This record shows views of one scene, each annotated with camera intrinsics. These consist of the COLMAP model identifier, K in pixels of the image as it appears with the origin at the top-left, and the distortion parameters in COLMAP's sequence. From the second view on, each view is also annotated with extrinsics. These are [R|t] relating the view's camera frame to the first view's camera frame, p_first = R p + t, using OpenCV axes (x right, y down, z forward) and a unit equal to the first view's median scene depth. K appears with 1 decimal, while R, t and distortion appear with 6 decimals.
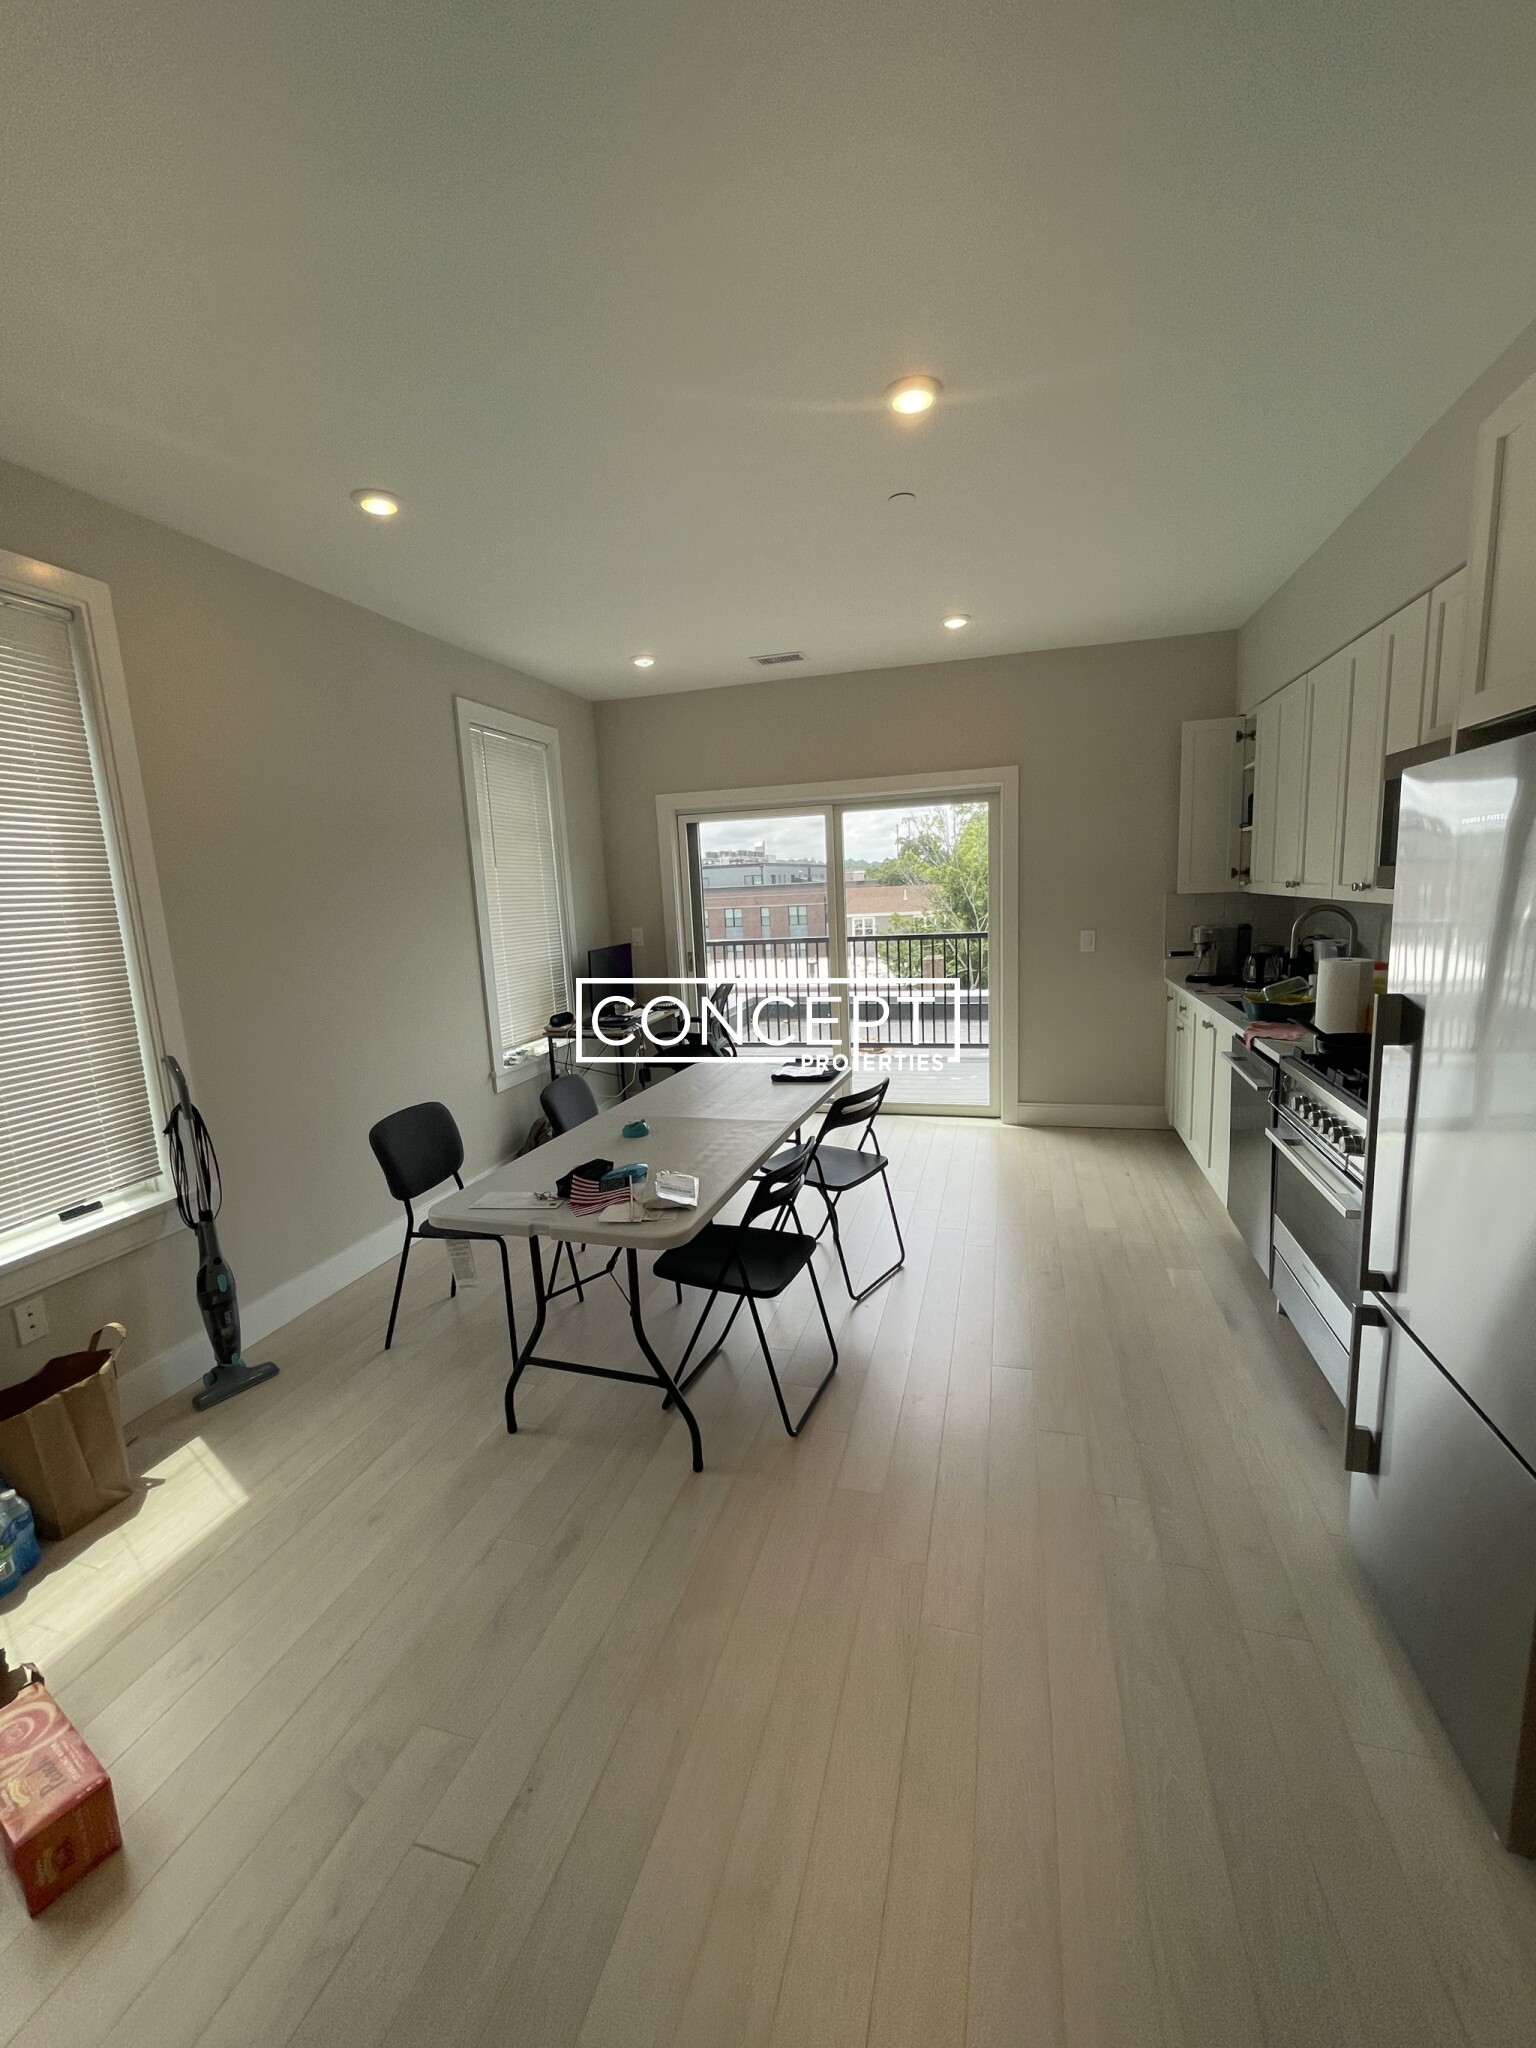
lens RADIAL K [[839.5, 0, 772.2], [0, 839.5, 1023.9], [0, 0, 1]] dist [0.000606, 0.001023]
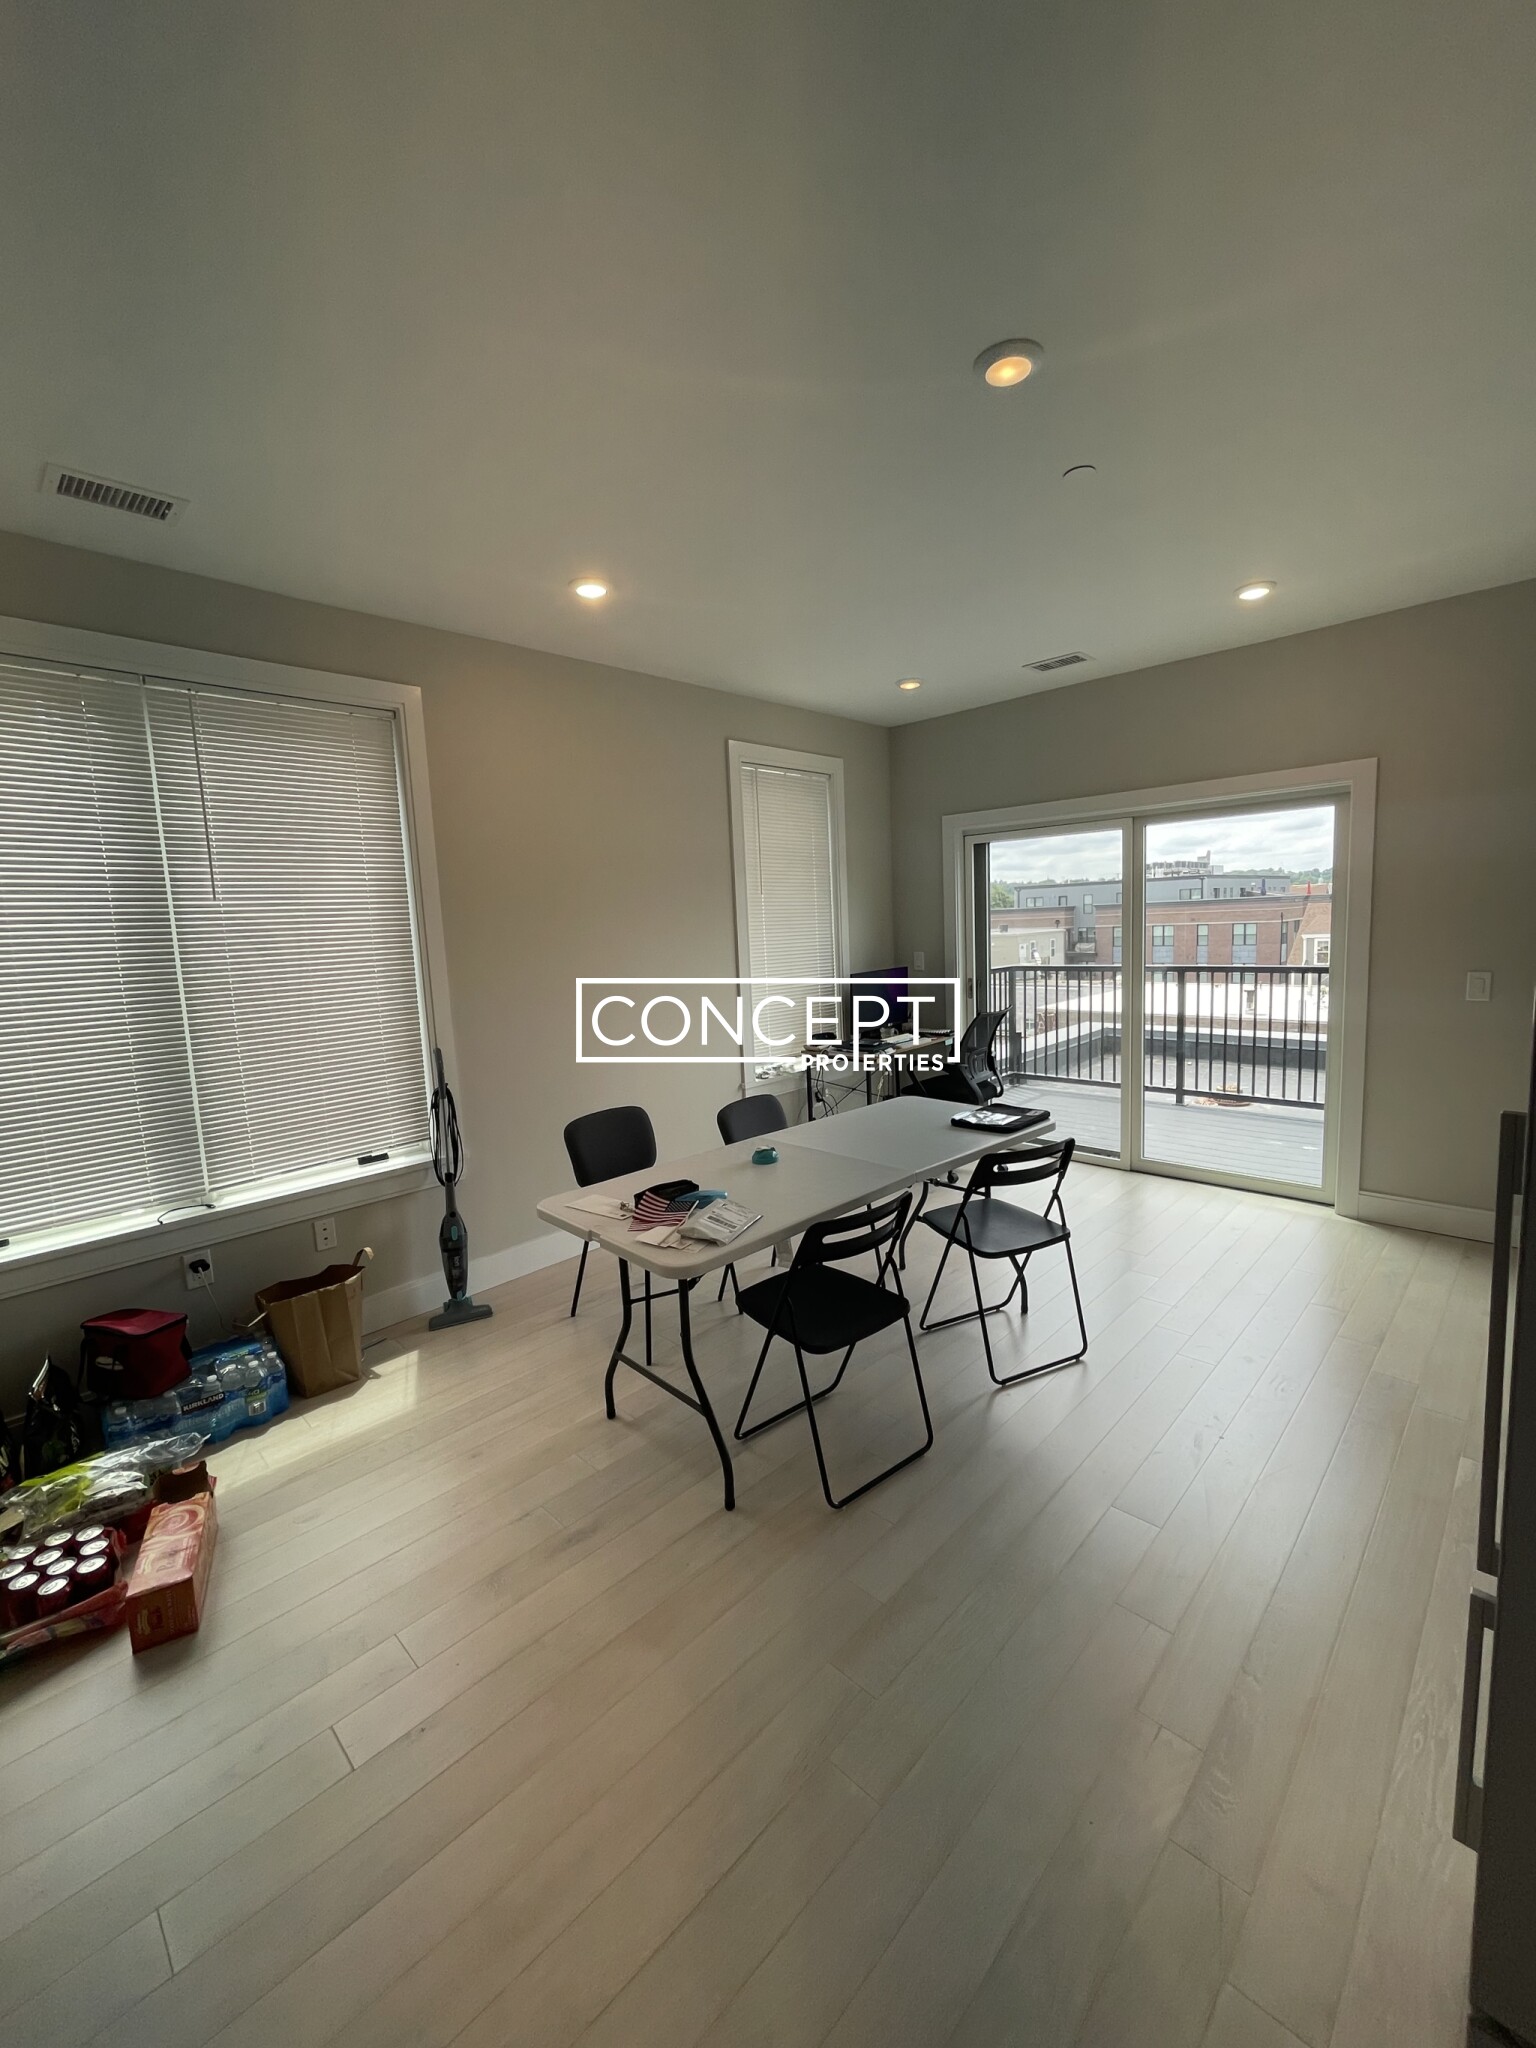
lens RADIAL K [[839.5, 0, 765.0], [0, 839.5, 1021.5], [0, 0, 1]] dist [0.000606, 0.001023]
pose [[0.878697, 0.064842, -0.472955, 0.250387], [-0.074310, 0.997234, -0.001339, -0.029031], [0.471560, 0.036321, 0.881085, 0.081950]]
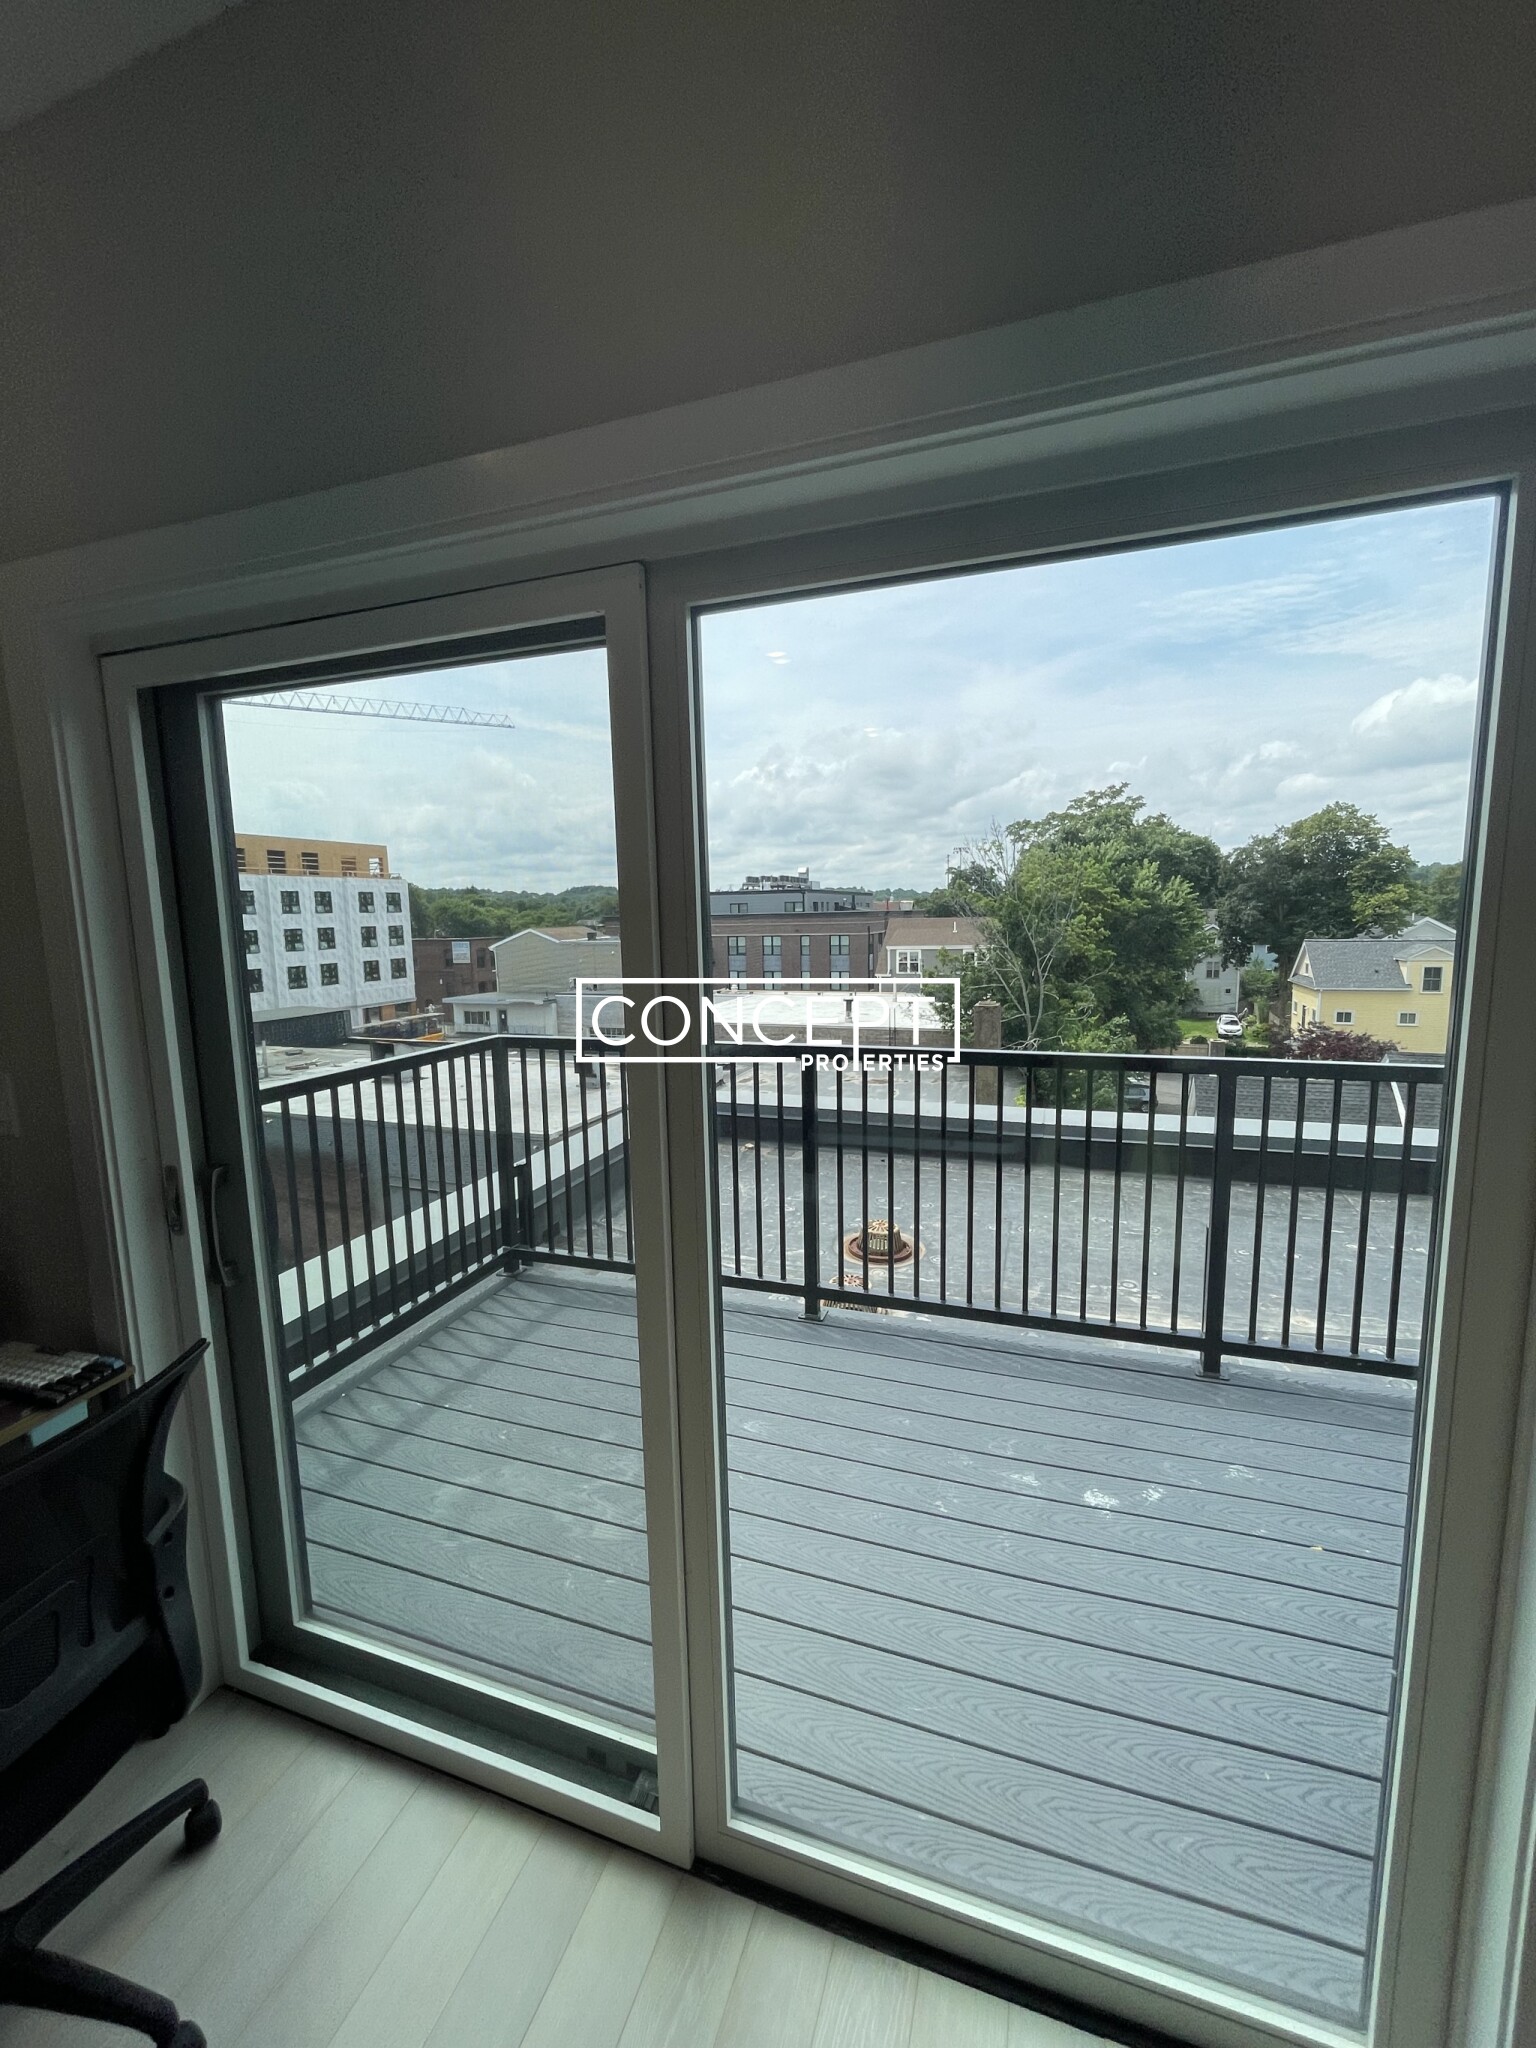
lens RADIAL K [[839.5, 0, 770.4], [0, 839.5, 1022.3], [0, 0, 1]] dist [0.000606, 0.001023]
pose [[0.997829, 0.035463, -0.055492, 0.182699], [-0.037256, 0.998805, -0.031627, -0.216621], [0.054304, 0.033625, 0.997958, 1.216866]]
